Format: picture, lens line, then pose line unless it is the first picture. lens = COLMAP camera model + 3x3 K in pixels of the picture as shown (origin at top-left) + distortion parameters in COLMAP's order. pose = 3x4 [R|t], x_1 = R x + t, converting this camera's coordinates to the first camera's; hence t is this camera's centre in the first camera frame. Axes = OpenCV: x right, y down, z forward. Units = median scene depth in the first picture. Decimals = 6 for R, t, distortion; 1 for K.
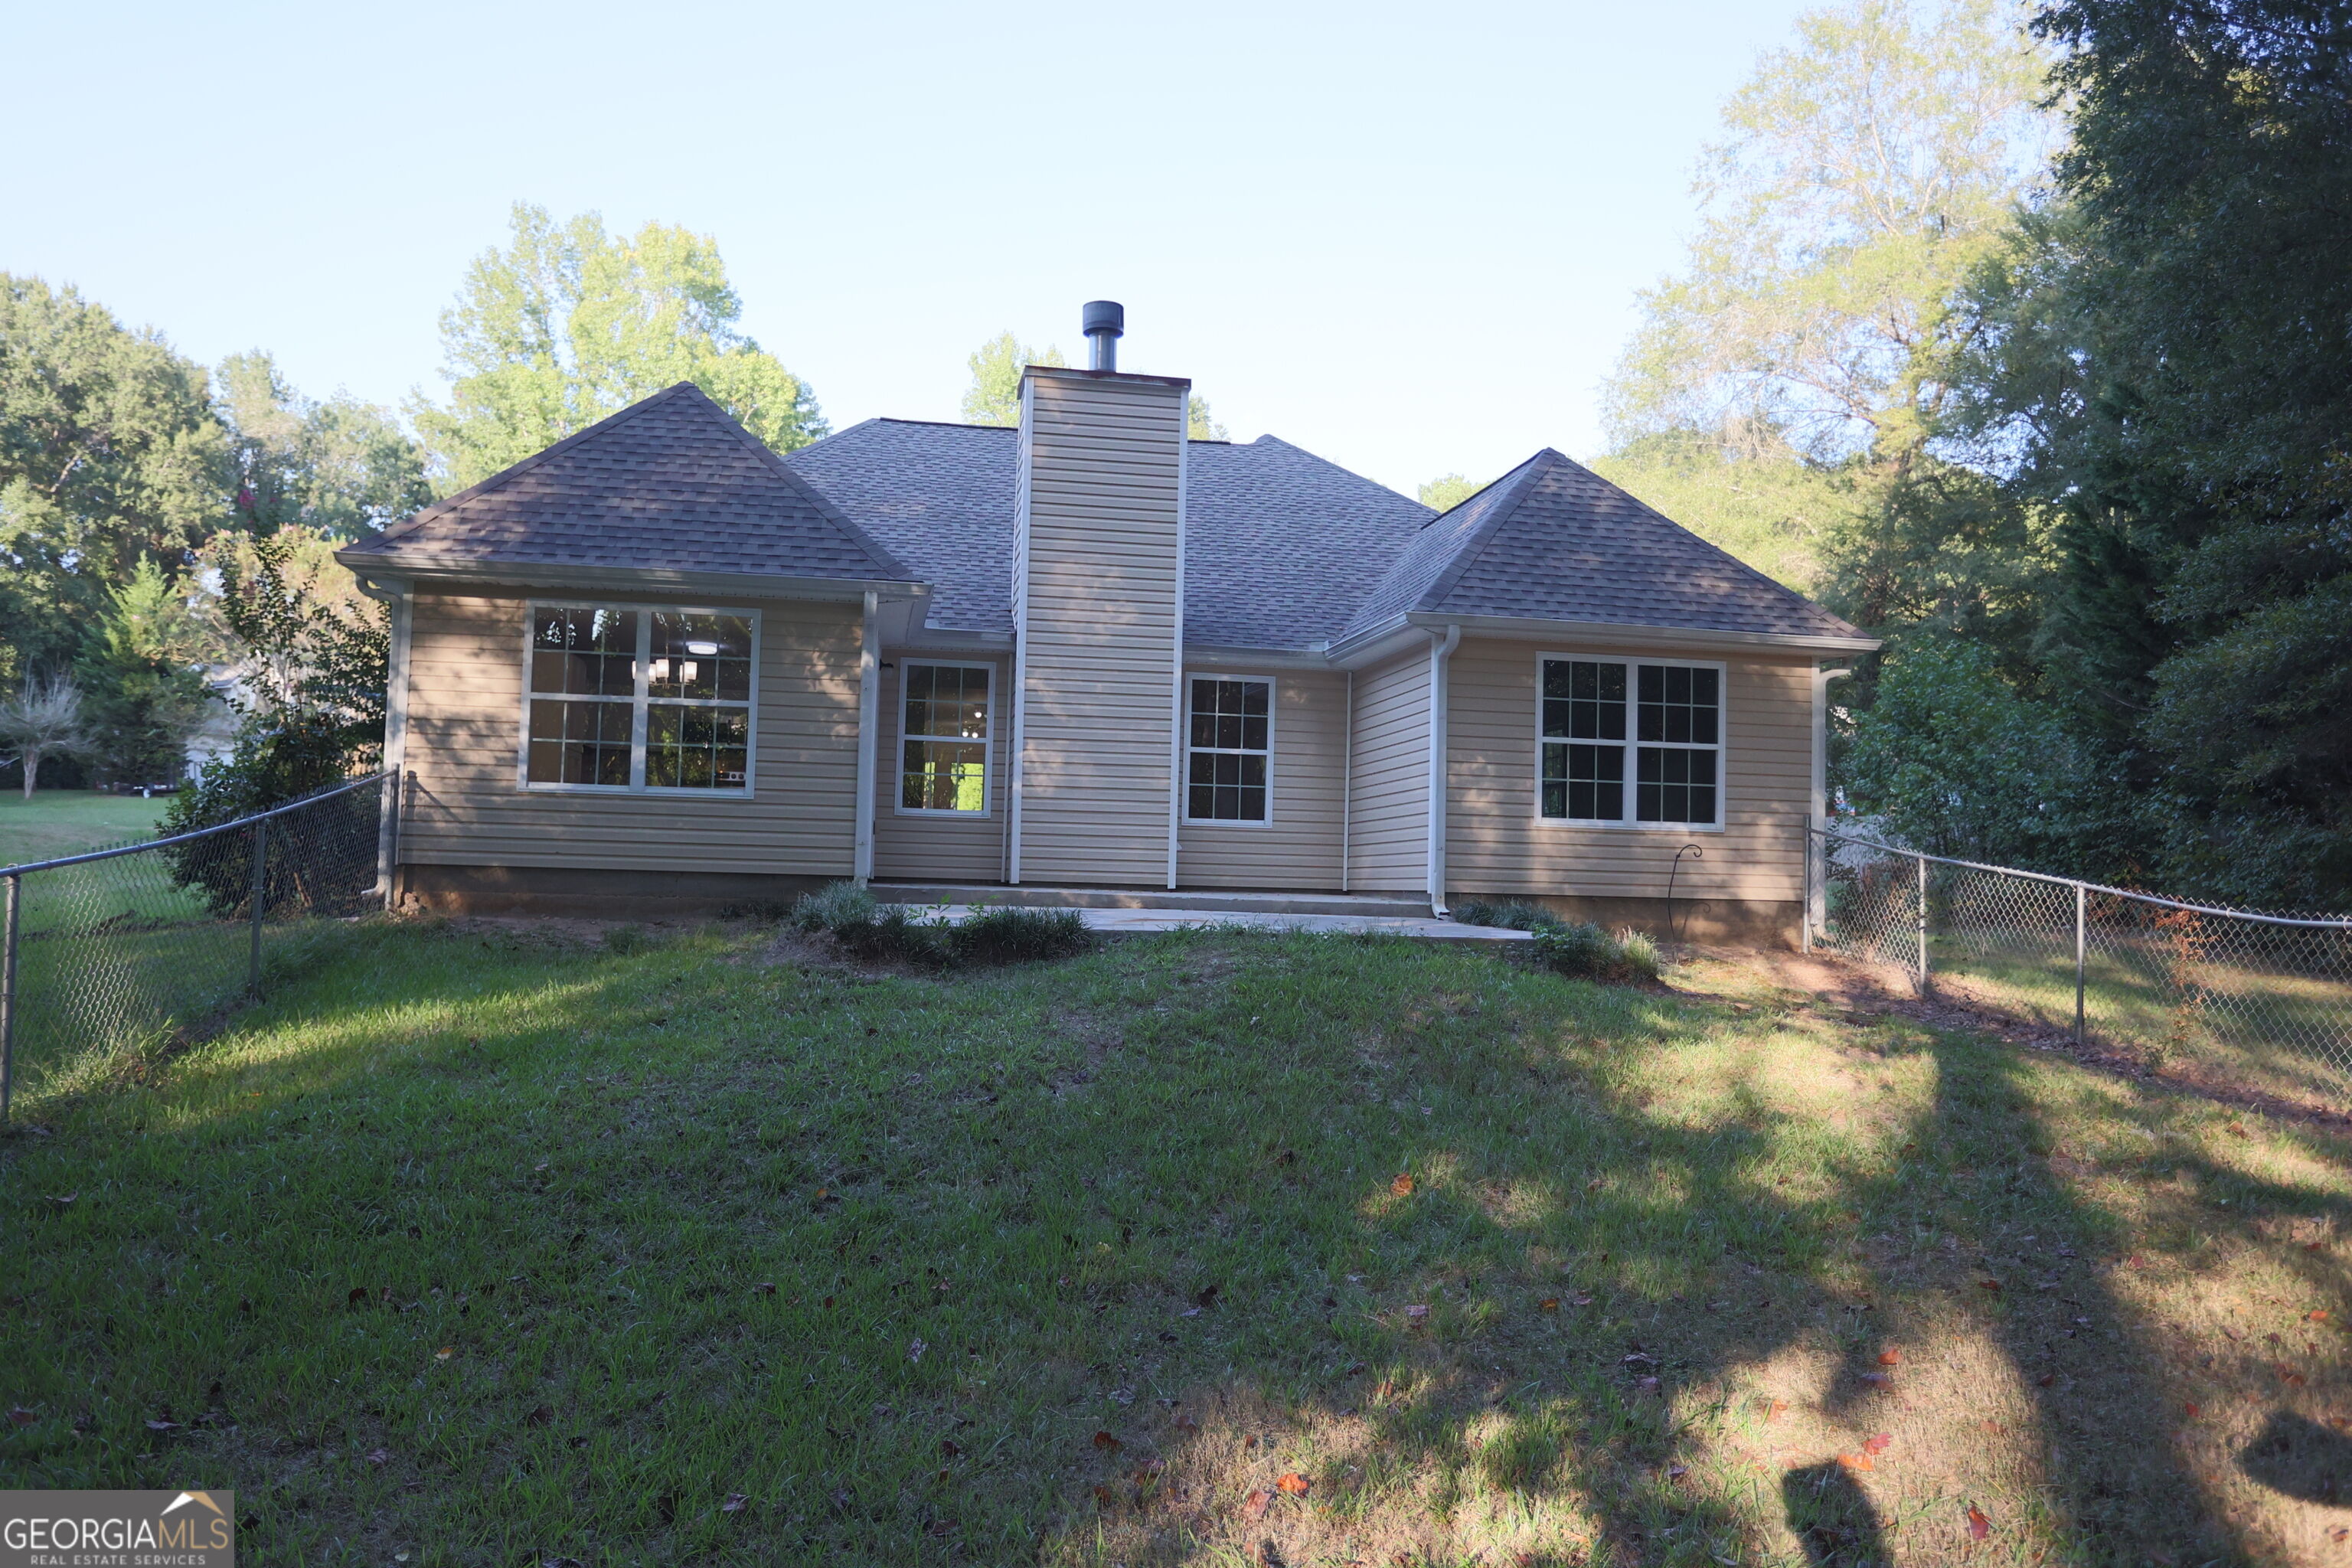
lens RADIAL K [[1639.8, 0, 1175.4], [0, 1639.8, 794.1], [0, 0, 1]] dist [-0.065684, 0.064424]
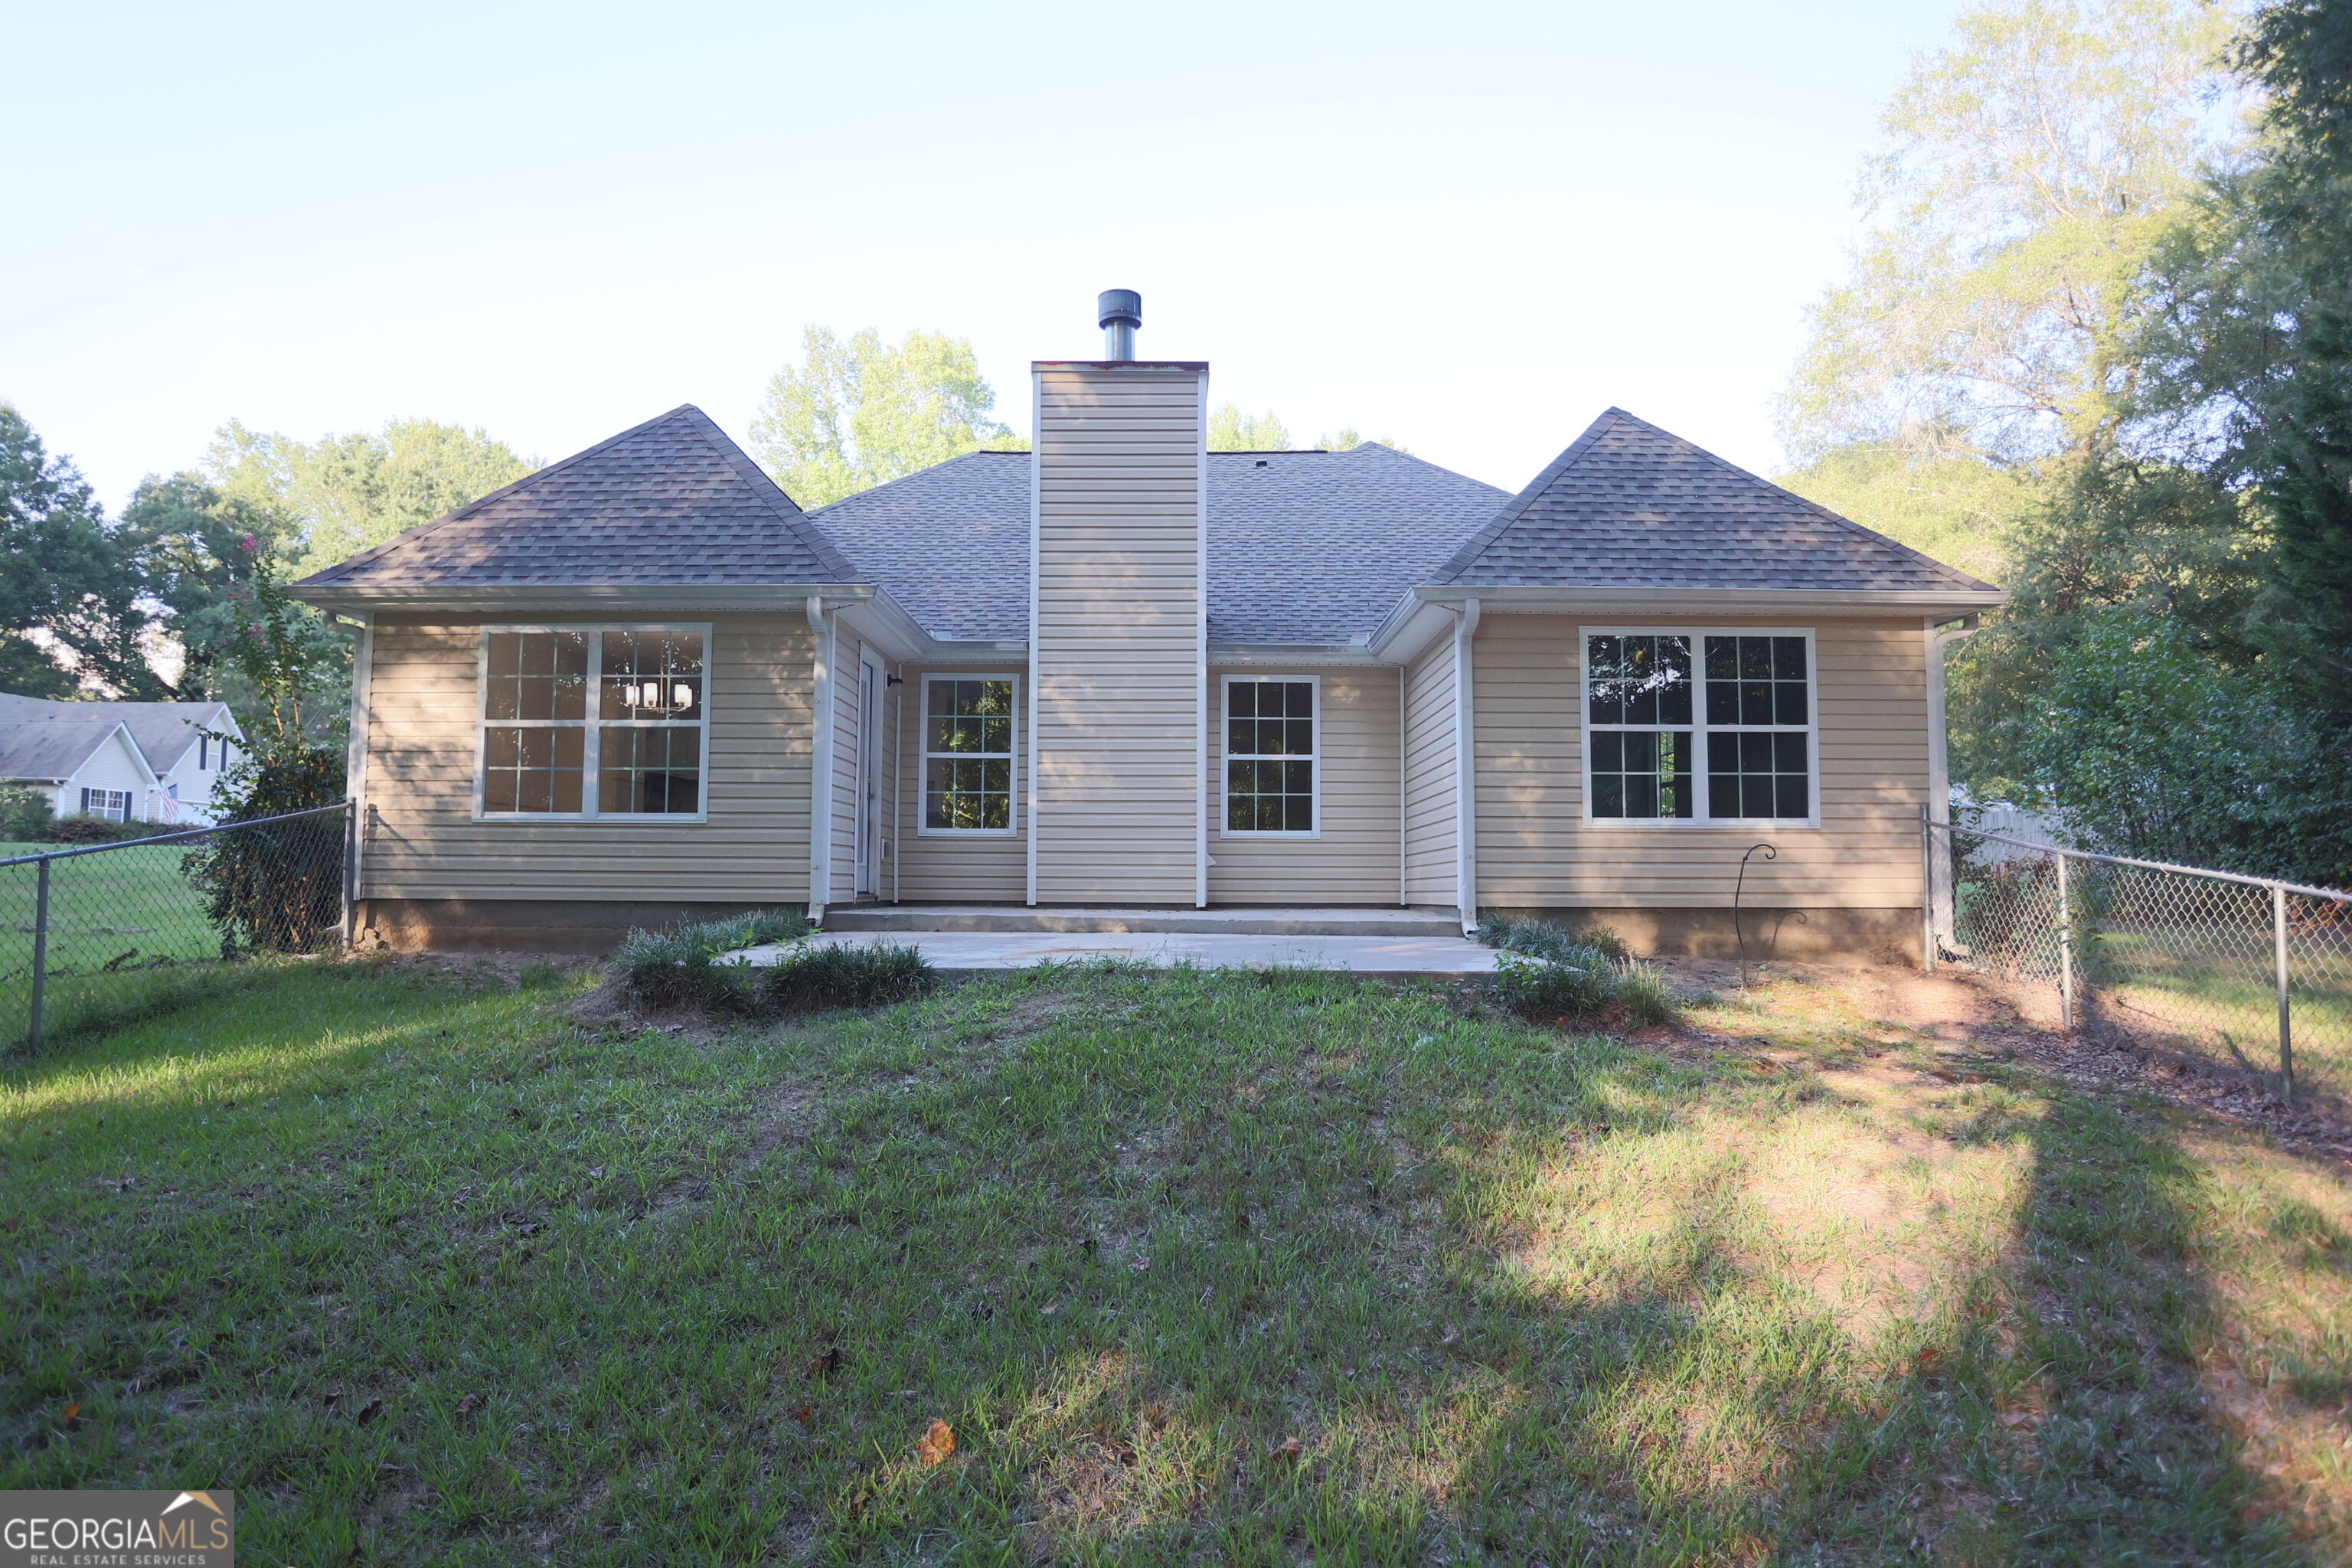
lens RADIAL K [[1410.2, 0, 1176.0], [0, 1410.2, 784.0], [0, 0, 1]] dist [-0.070012, 0.044832]
pose [[0.982409, -0.034716, -0.183486, 0.132394], [0.030803, 0.999234, -0.024137, 0.007080], [0.184183, 0.018060, 0.982726, 0.211976]]
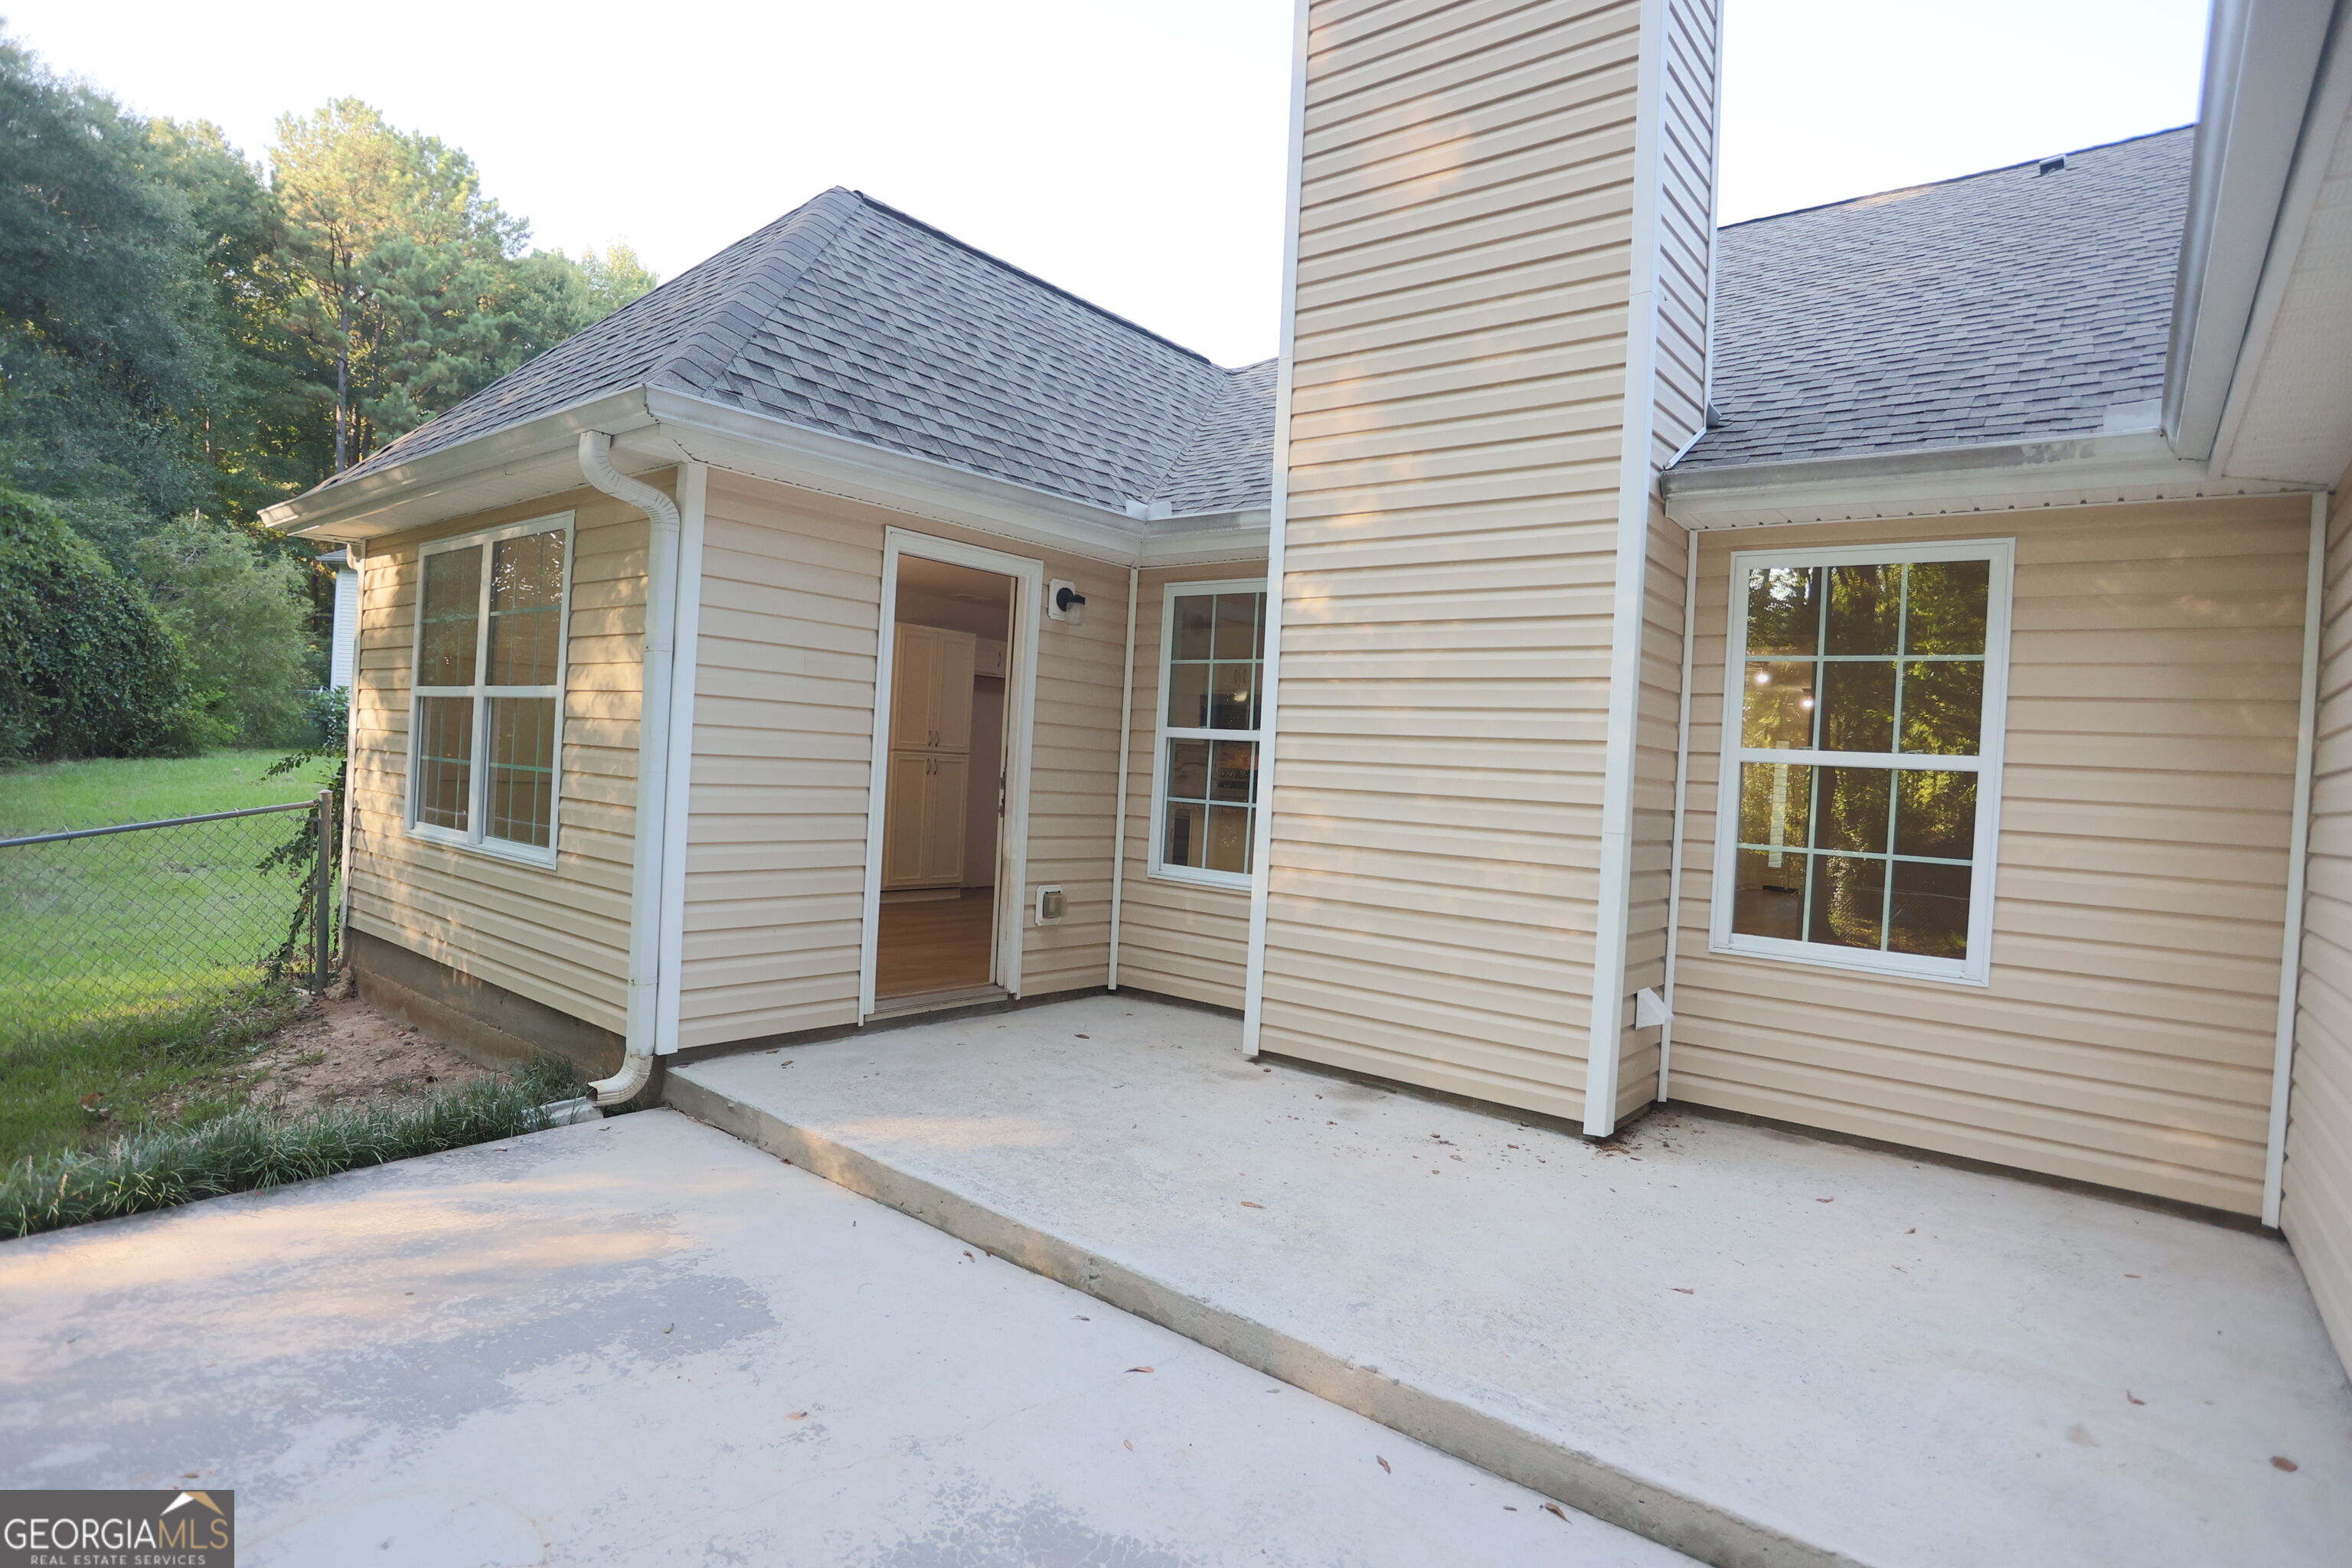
lens RADIAL K [[1213.4, 0, 1171.7], [0, 1213.4, 781.3], [0, 0, 1]] dist [-0.074316, 0.035561]
pose [[0.657404, 0.020127, -0.753270, 0.137615], [0.002531, 0.999579, 0.028917, -0.030449], [0.753534, -0.020917, 0.657076, 0.747527]]
